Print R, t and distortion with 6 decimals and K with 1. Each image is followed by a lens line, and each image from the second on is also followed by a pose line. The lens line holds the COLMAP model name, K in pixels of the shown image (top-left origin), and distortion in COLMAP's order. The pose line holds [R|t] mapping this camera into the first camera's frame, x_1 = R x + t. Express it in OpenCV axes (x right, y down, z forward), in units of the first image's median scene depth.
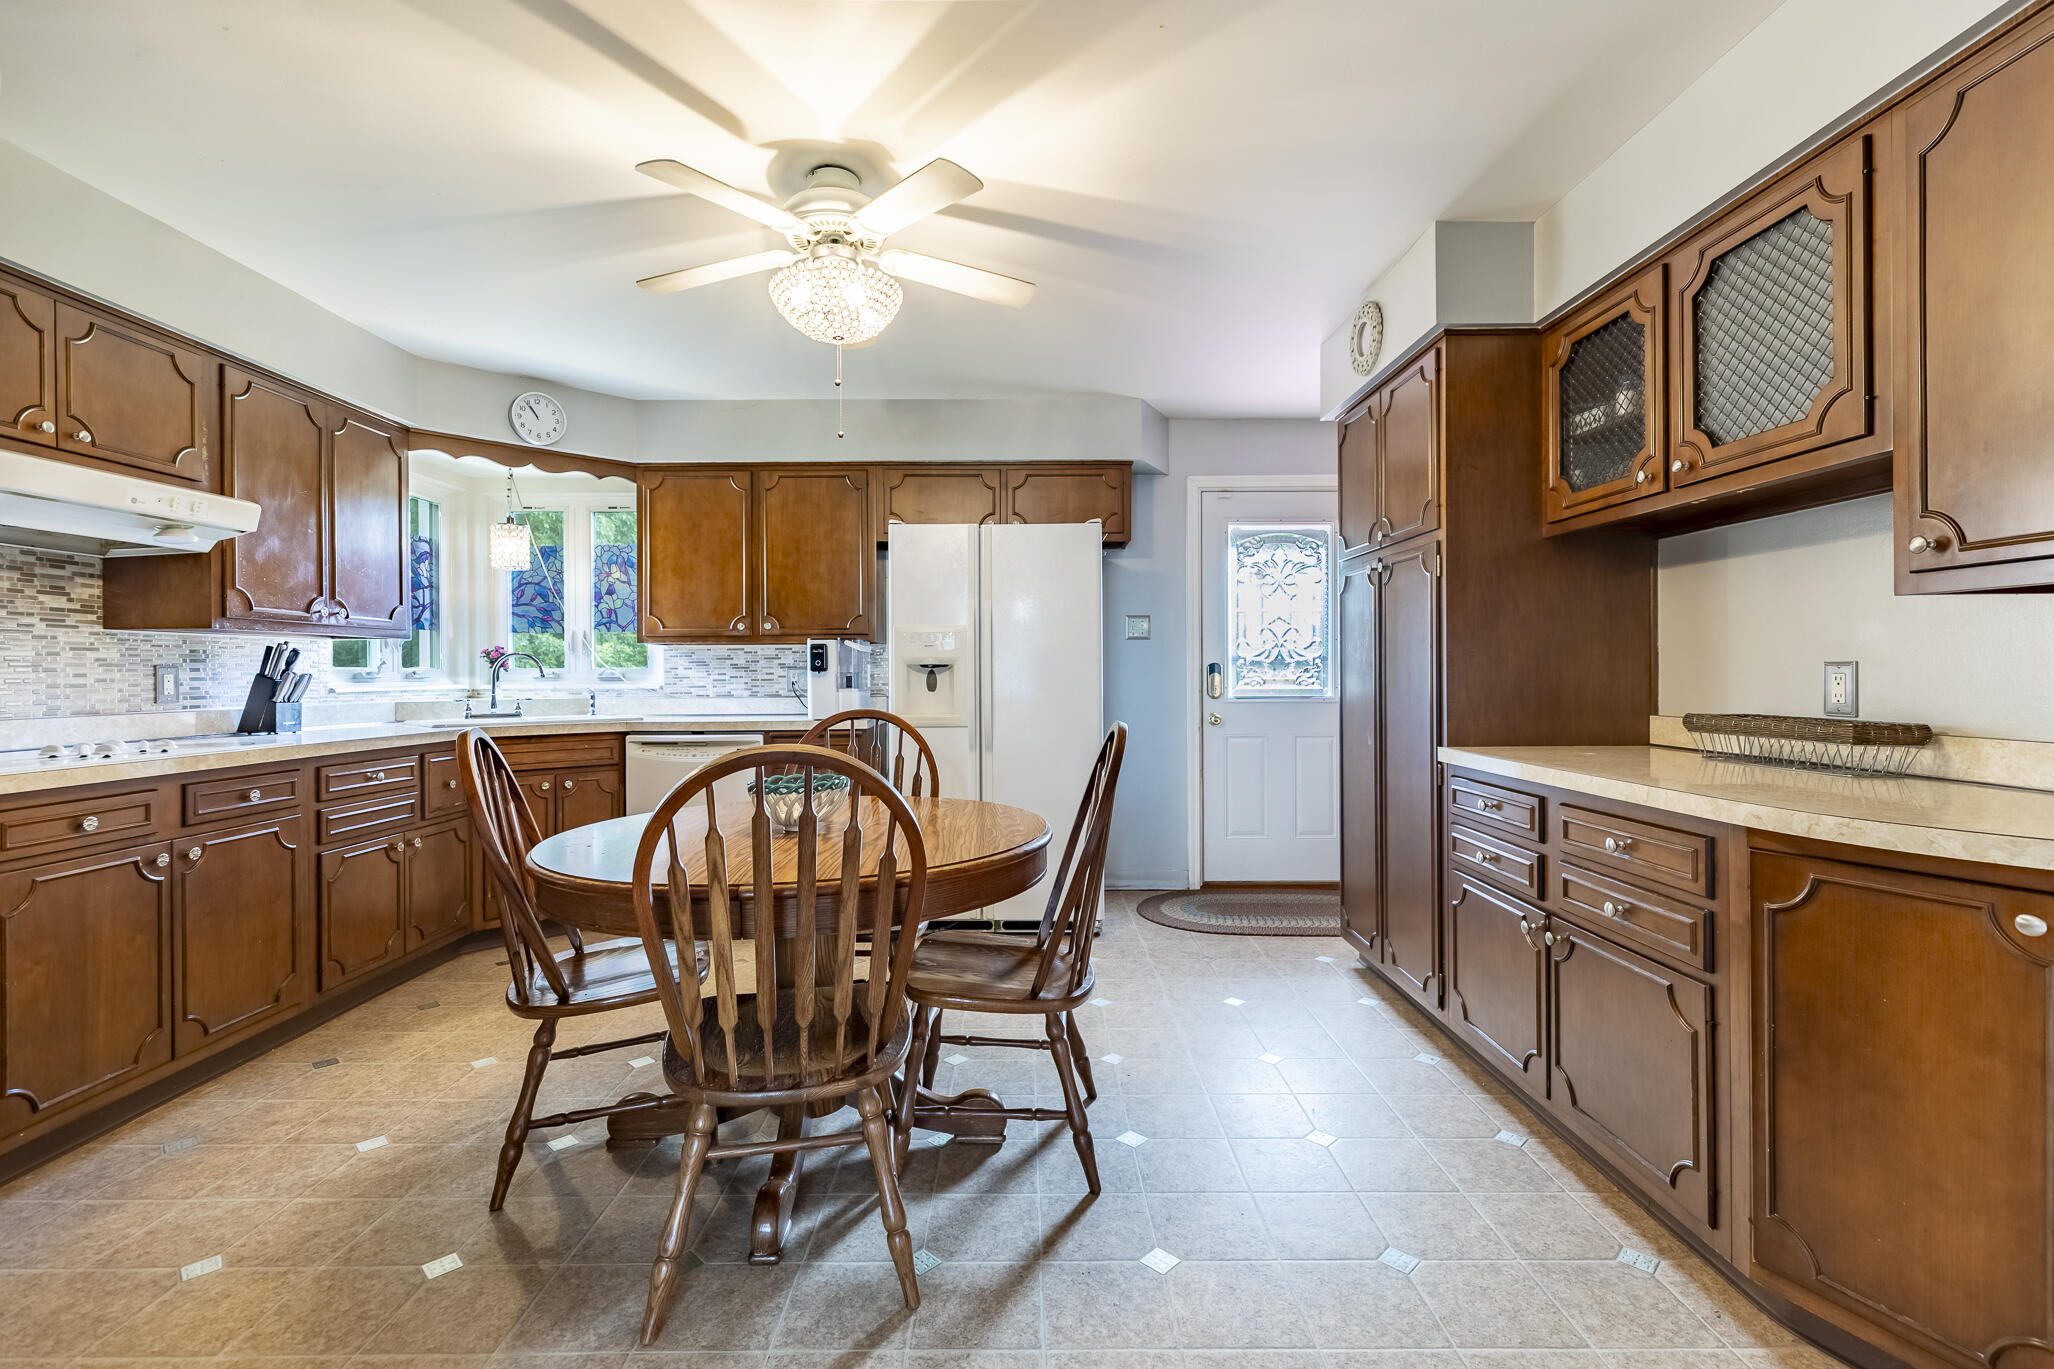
lens RADIAL K [[918.8, 0, 1022.9], [0, 918.8, 674.3], [0, 0, 1]] dist [0.006613, -0.000664]
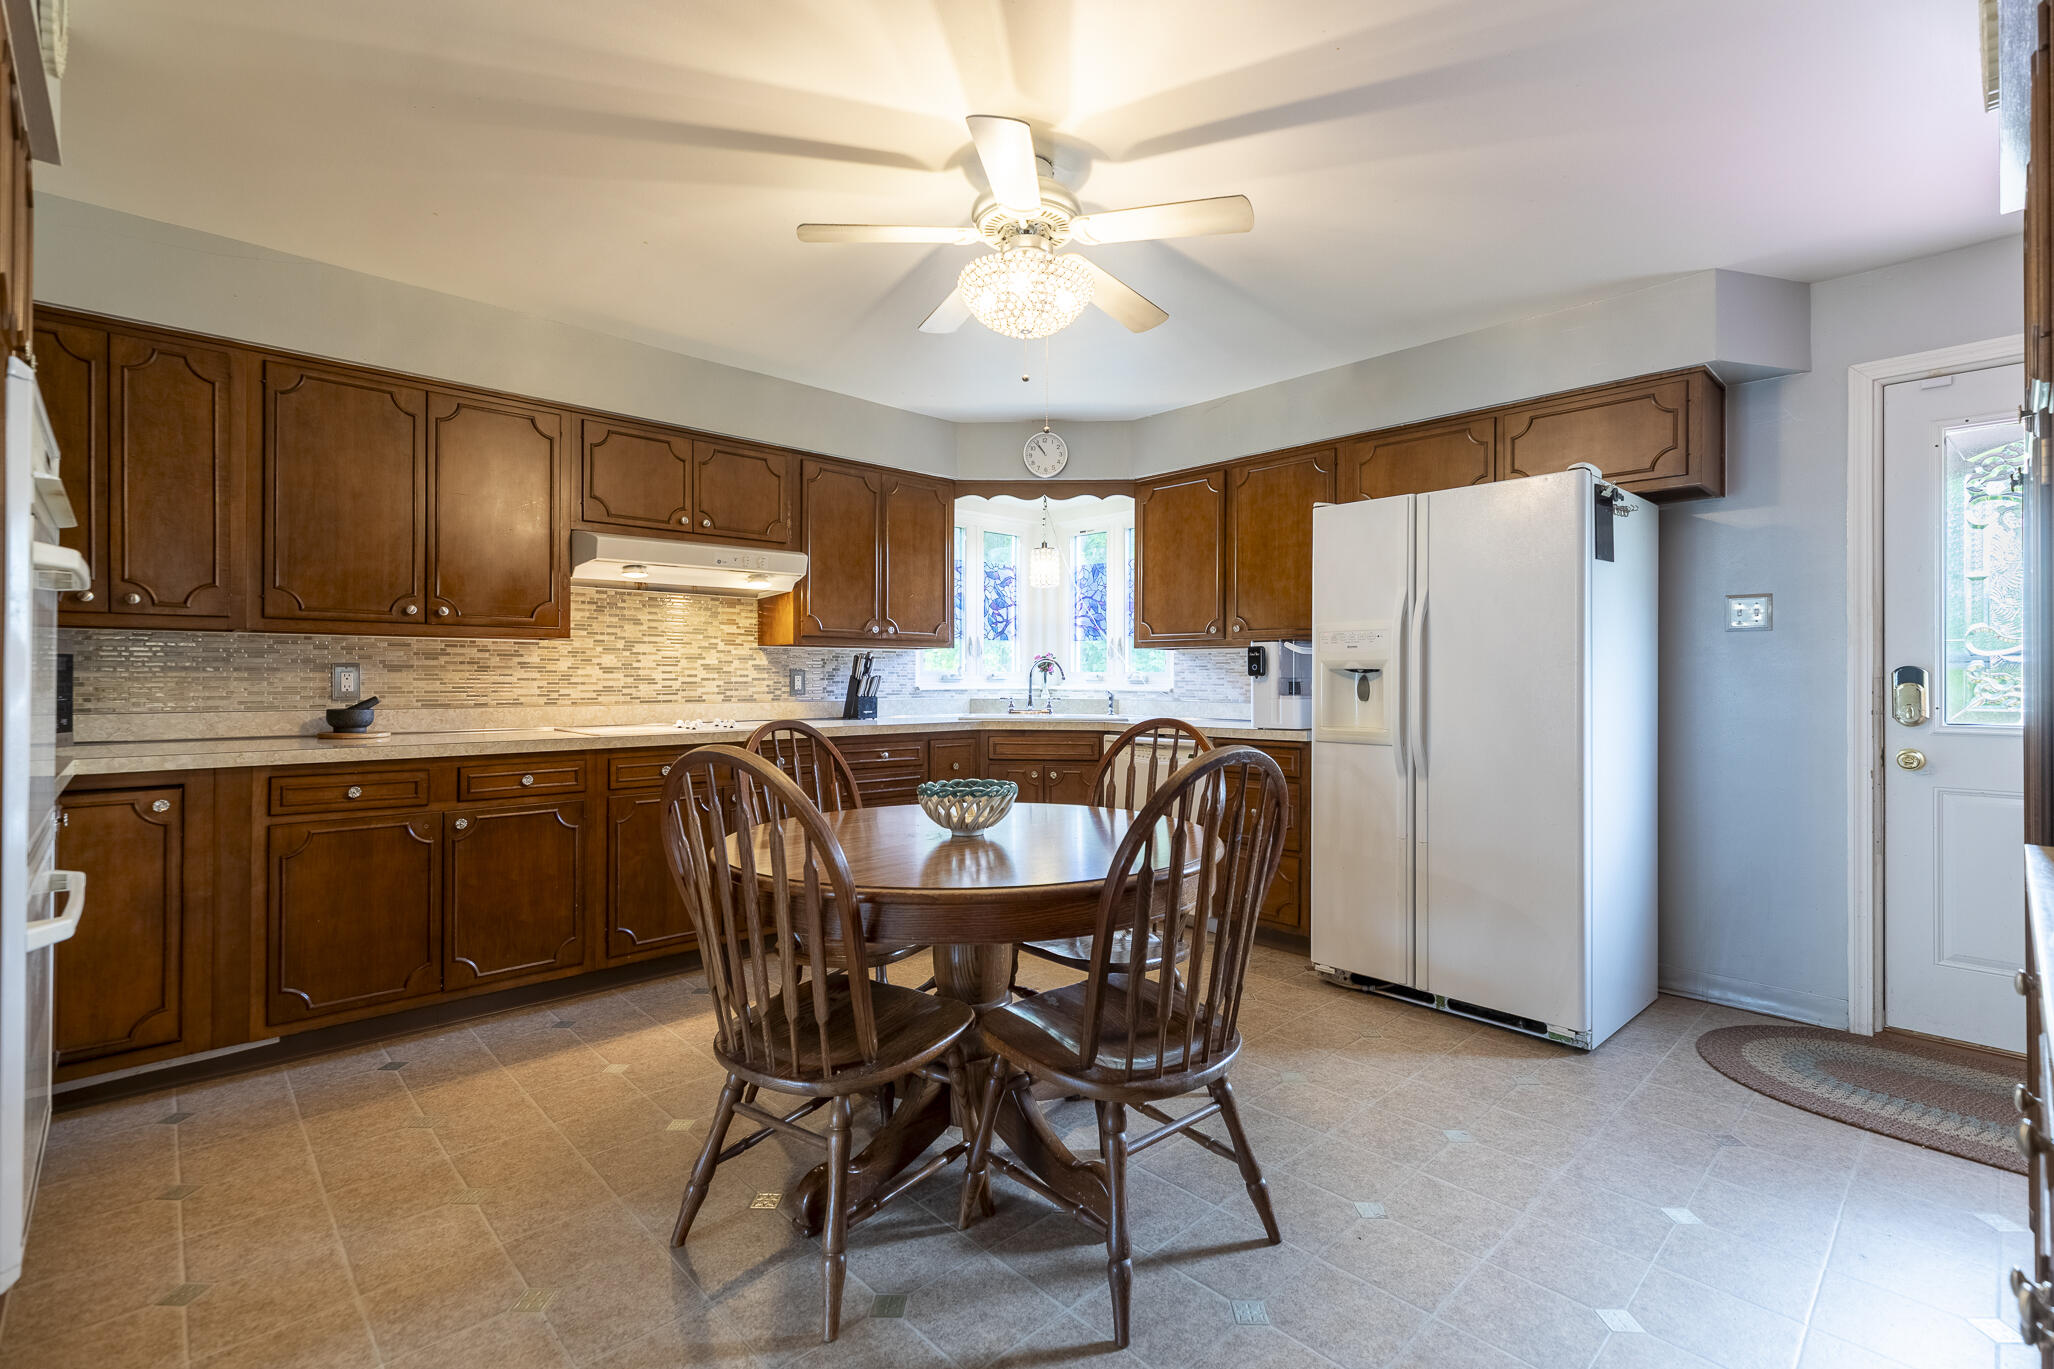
lens RADIAL K [[918.8, 0, 1034.6], [0, 918.8, 673.6], [0, 0, 1]] dist [0.006613, -0.000664]
pose [[0.688623, 0.004772, -0.725104, 0.297014], [-0.007467, 0.999972, -0.000510, -0.003669], [0.725081, 0.005766, 0.688640, 0.201187]]
